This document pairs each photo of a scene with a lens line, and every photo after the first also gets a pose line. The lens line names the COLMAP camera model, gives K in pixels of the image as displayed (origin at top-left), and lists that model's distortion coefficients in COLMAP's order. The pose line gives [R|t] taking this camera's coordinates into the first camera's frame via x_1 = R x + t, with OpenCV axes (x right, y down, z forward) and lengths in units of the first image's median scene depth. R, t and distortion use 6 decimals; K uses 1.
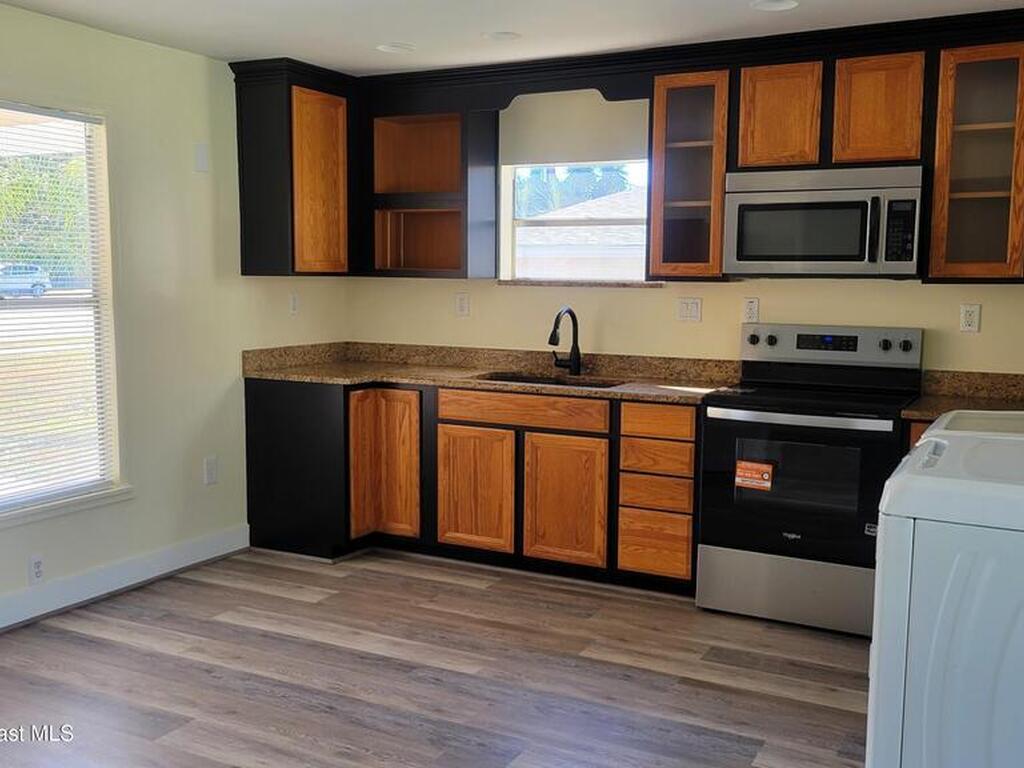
lens RADIAL K [[994.6, 0, 512.0], [0, 994.6, 384.0], [0, 0, 1]] dist [-0.000067, 0.012457]
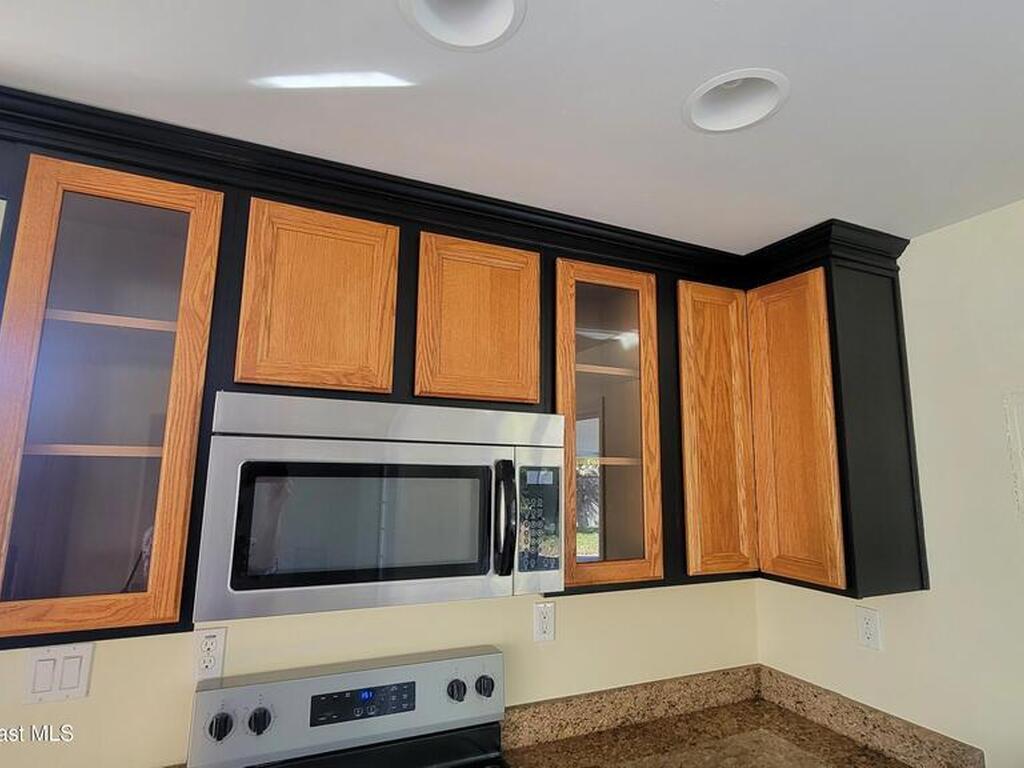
lens RADIAL K [[574.7, 0, 513.3], [0, 574.7, 378.6], [0, 0, 1]] dist [0.002881, 0.001350]
pose [[0.606872, 0.130585, 0.783999, 0.091242], [0.076476, 0.972240, -0.221137, -0.150094], [-0.791112, 0.194159, 0.580038, 0.743536]]
